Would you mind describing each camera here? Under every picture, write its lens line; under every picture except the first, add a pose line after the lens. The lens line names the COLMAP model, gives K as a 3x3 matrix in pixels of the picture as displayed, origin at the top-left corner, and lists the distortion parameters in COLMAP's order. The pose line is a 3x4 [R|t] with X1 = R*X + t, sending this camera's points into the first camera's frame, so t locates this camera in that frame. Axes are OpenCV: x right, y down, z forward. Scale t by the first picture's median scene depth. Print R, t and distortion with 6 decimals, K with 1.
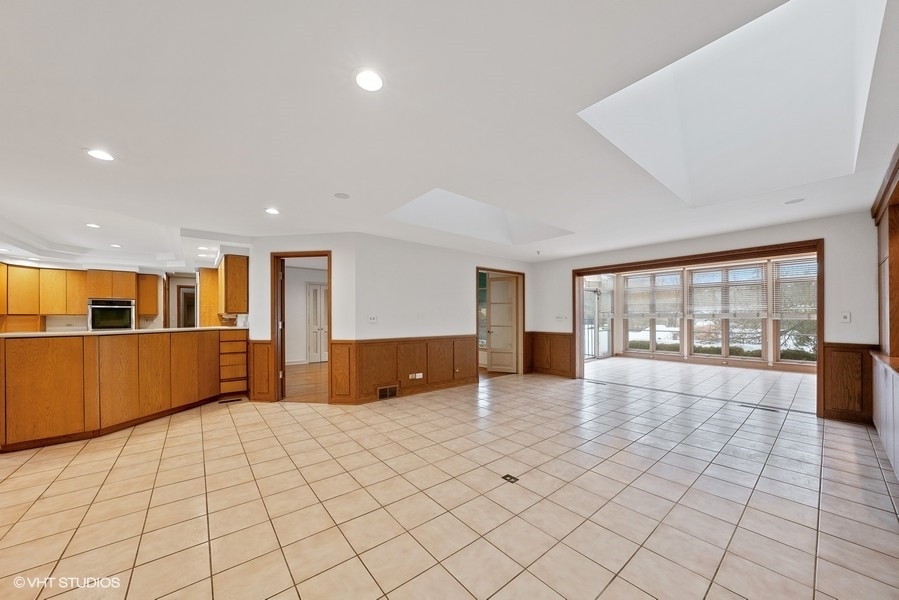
lens RADIAL K [[313.8, 0, 455.8], [0, 313.8, 317.2], [0, 0, 1]] dist [-0.010664, 0.000841]
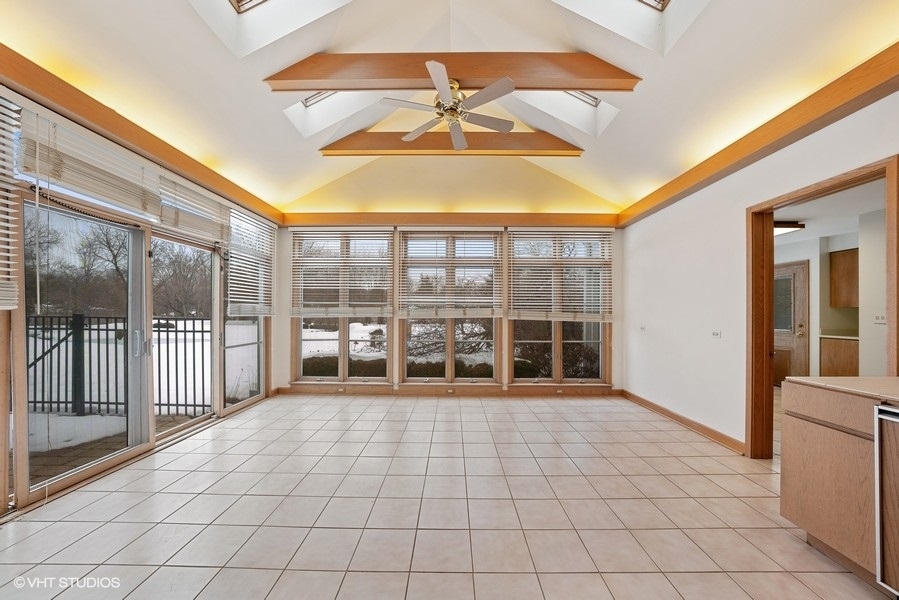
lens RADIAL K [[313.8, 0, 443.8], [0, 313.8, 314.4], [0, 0, 1]] dist [-0.010664, 0.000841]
pose [[0.649570, 0.005872, 0.760279, 0.359359], [-0.008192, 0.999966, -0.000724, -0.001225], [-0.760258, -0.005758, 0.649596, 0.563327]]
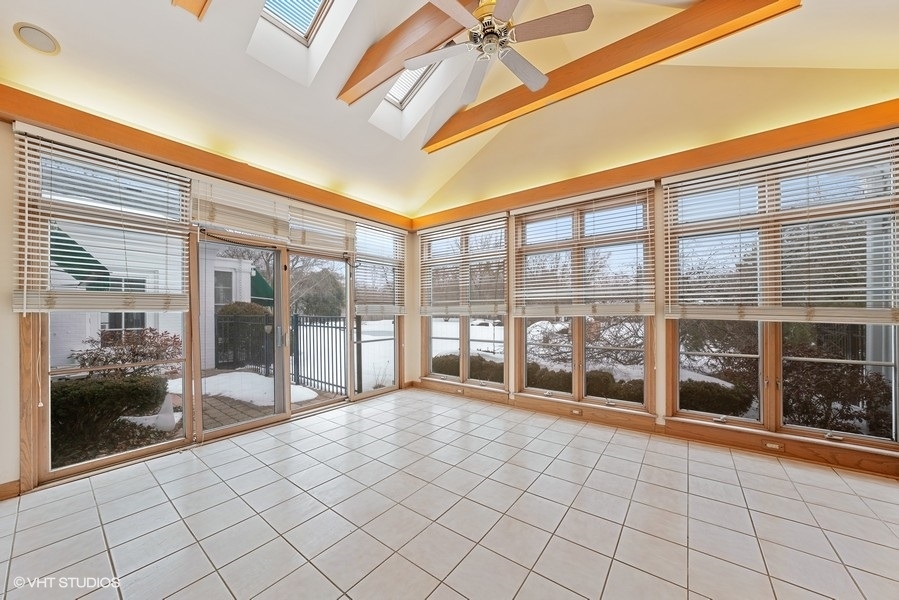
lens RADIAL K [[313.8, 0, 457.1], [0, 313.8, 312.5], [0, 0, 1]] dist [-0.010664, 0.000841]
pose [[0.971071, -0.002850, 0.238775, 0.531262], [0.002223, 0.999993, 0.002895, -0.002395], [-0.238781, -0.002281, 0.971071, 0.541252]]
